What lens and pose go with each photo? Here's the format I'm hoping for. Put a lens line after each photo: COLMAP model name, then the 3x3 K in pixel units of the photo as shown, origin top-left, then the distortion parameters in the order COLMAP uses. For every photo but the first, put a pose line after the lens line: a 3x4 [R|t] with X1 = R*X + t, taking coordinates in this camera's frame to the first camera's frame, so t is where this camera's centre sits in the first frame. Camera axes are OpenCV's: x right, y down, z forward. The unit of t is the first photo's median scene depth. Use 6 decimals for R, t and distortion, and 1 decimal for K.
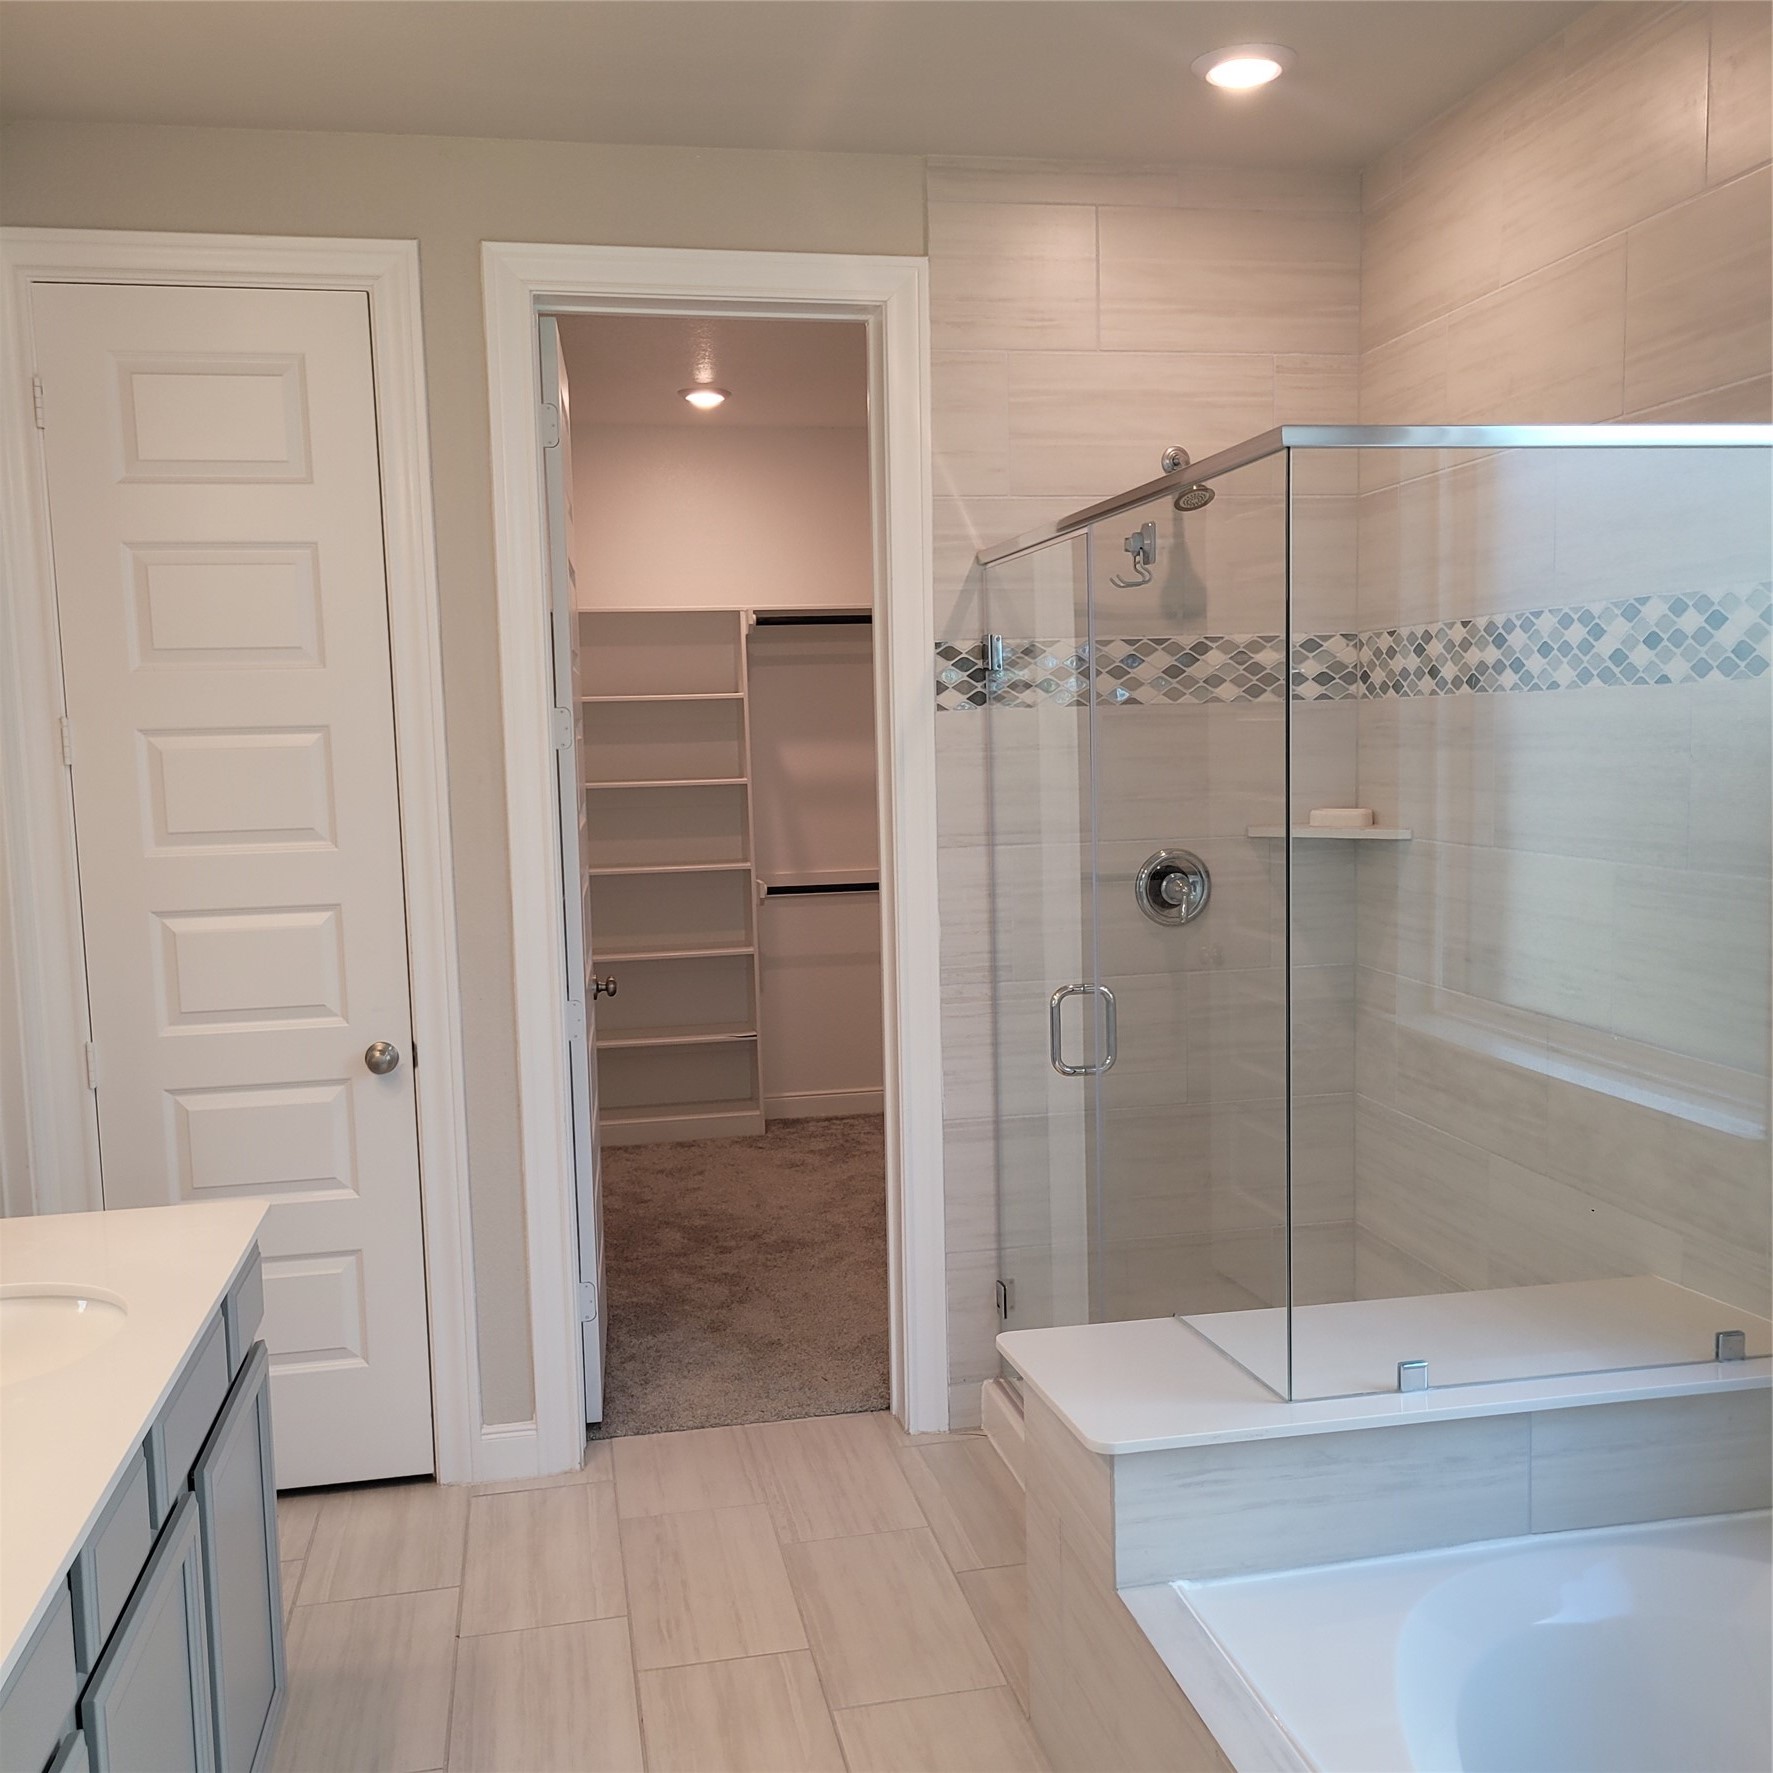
lens RADIAL K [[1787.0, 0, 927.8], [0, 1787.0, 977.1], [0, 0, 1]] dist [0.025745, 0.008551]
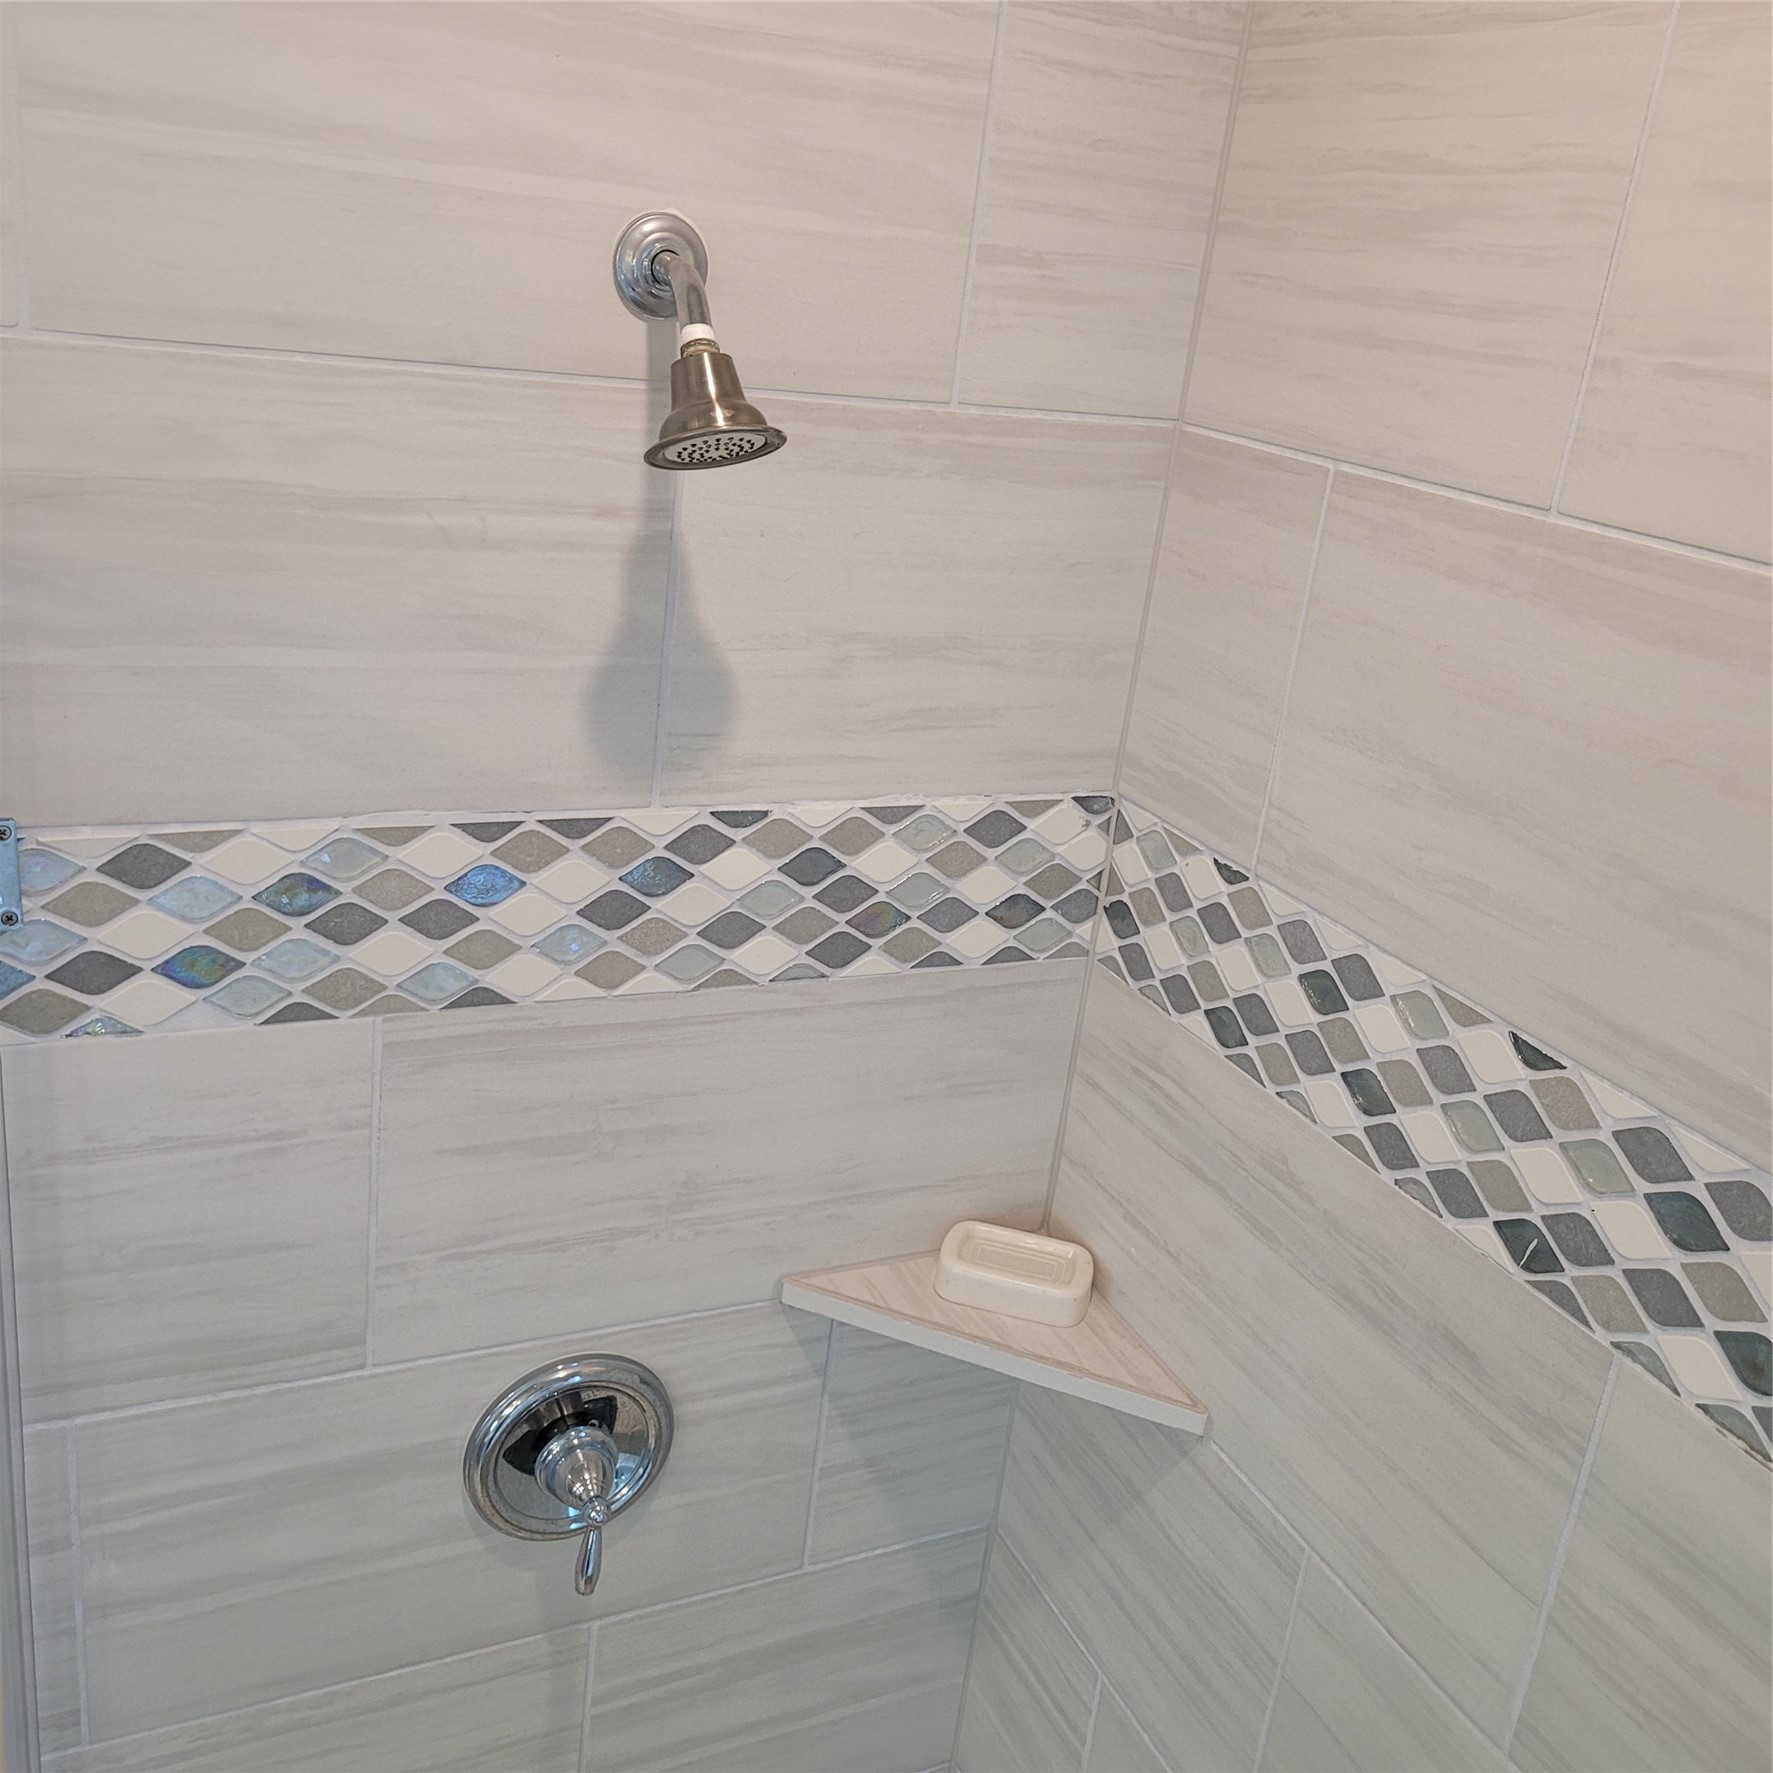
lens RADIAL K [[1858.5, 0, 891.0], [0, 1858.5, 1042.2], [0, 0, 1]] dist [0.016688, 0.007978]
pose [[0.965361, 0.054406, 0.255181, 0.101327], [-0.114223, 0.967443, 0.225846, -0.236618], [-0.234586, -0.247171, 0.940147, 0.661742]]
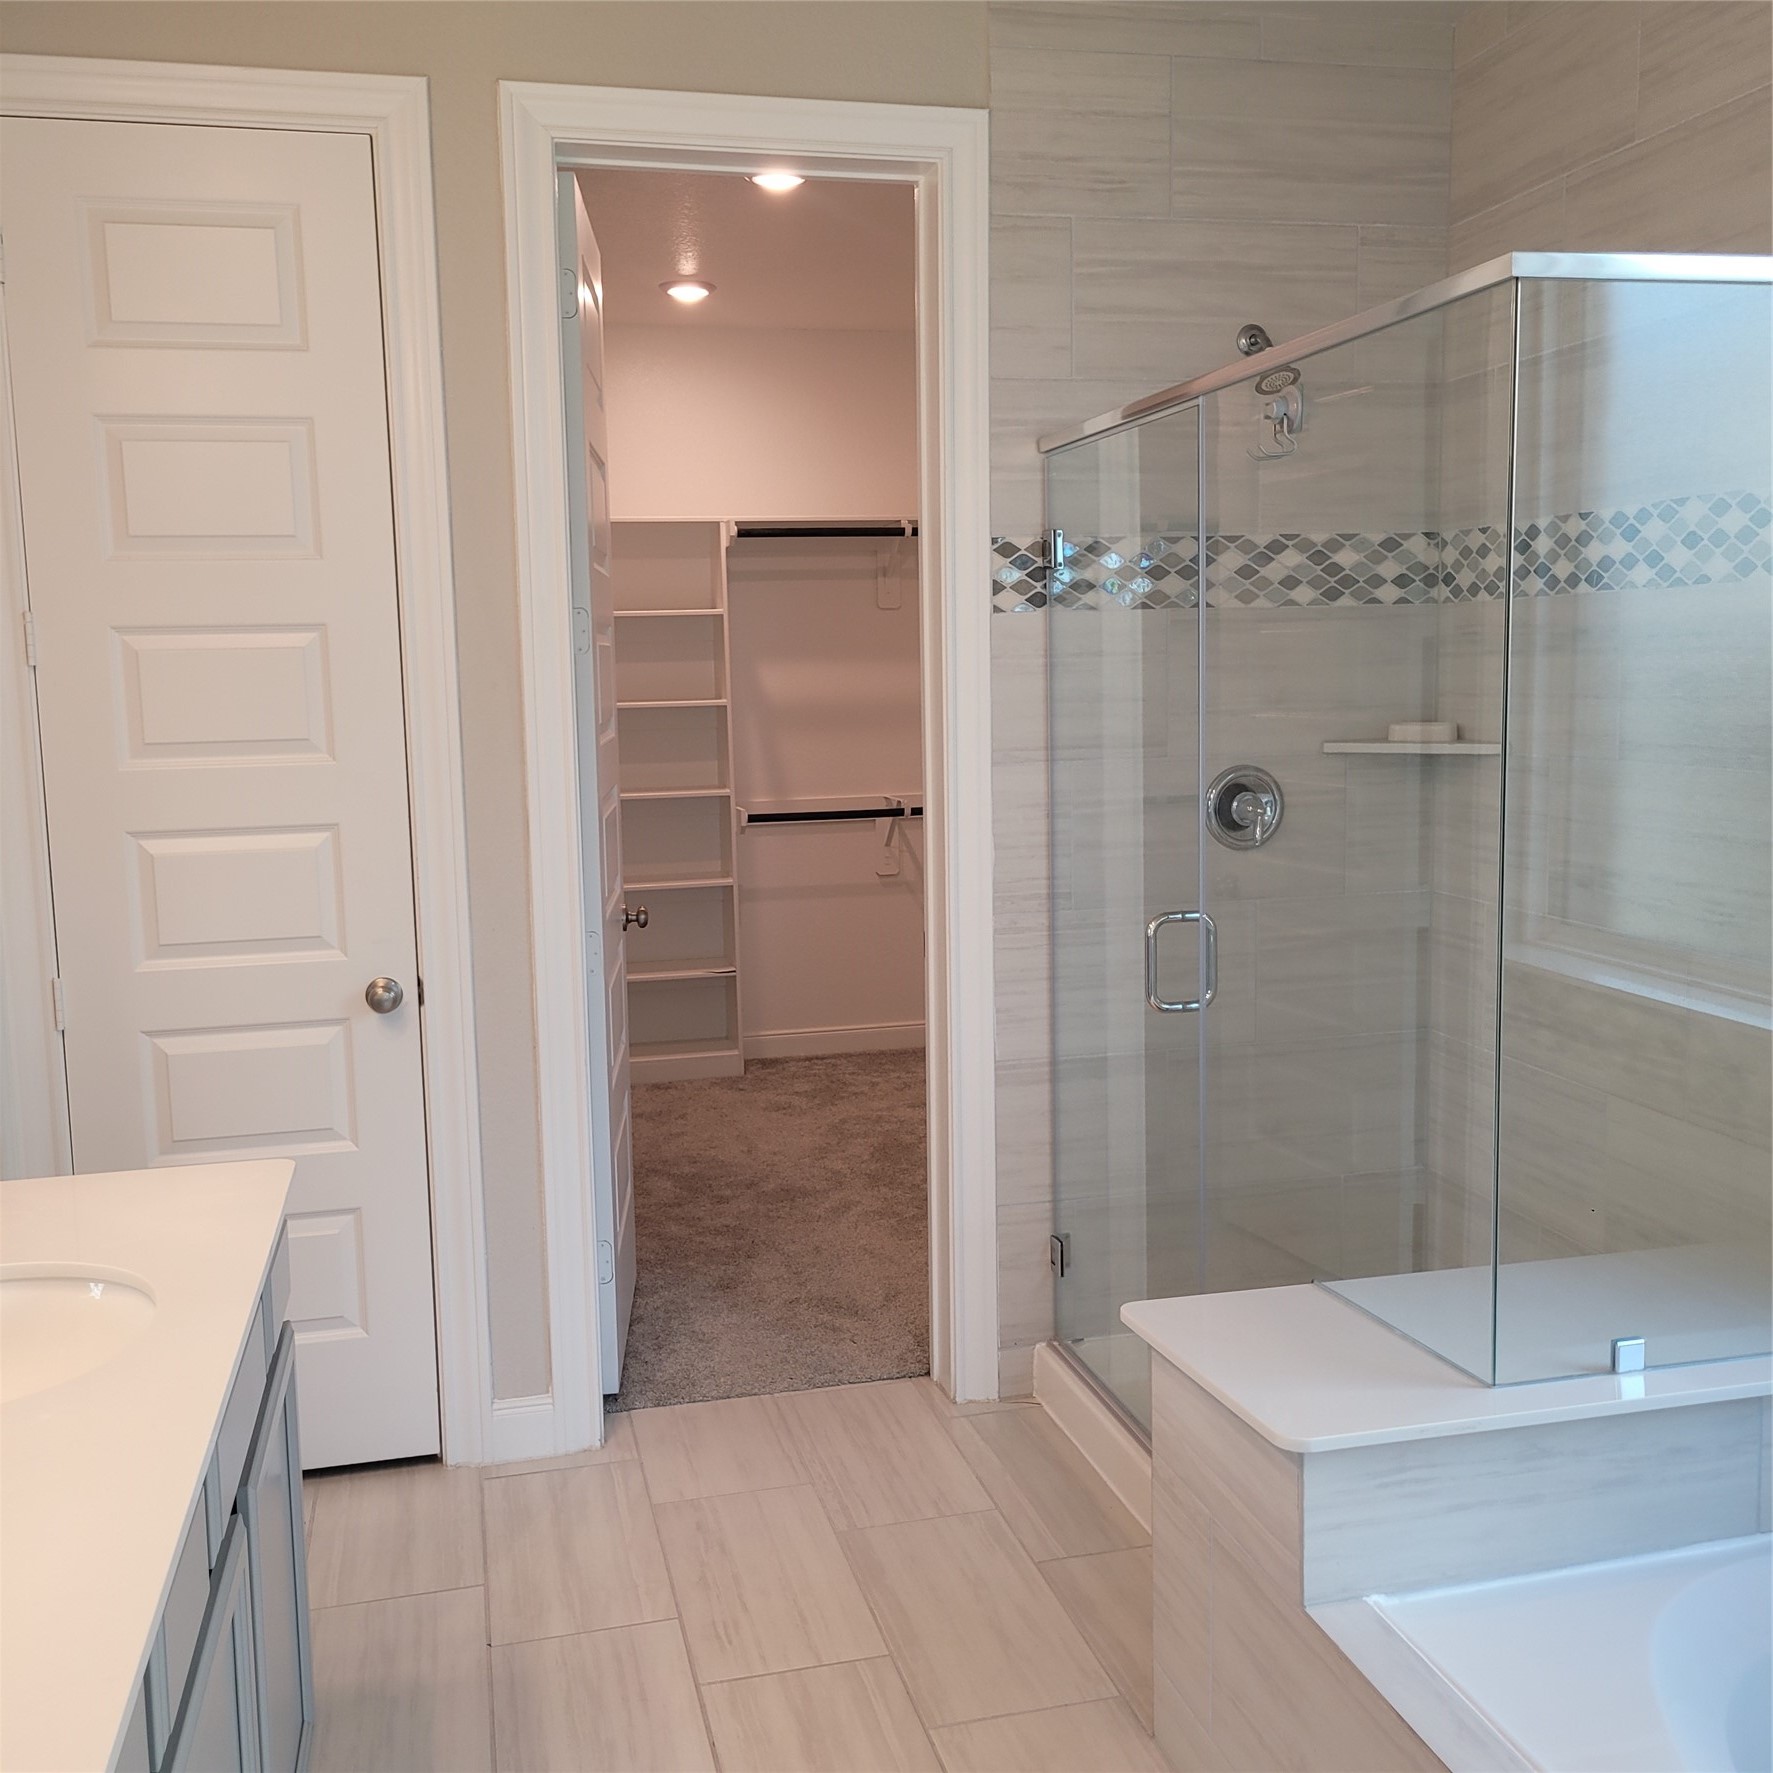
lens RADIAL K [[1800.6, 0, 912.2], [0, 1800.6, 926.9], [0, 0, 1]] dist [0.032843, -0.004621]
pose [[0.999451, -0.001851, 0.033090, -0.066461], [0.001607, 0.999971, 0.007407, 0.004265], [-0.033103, -0.007350, 0.999425, 0.080854]]
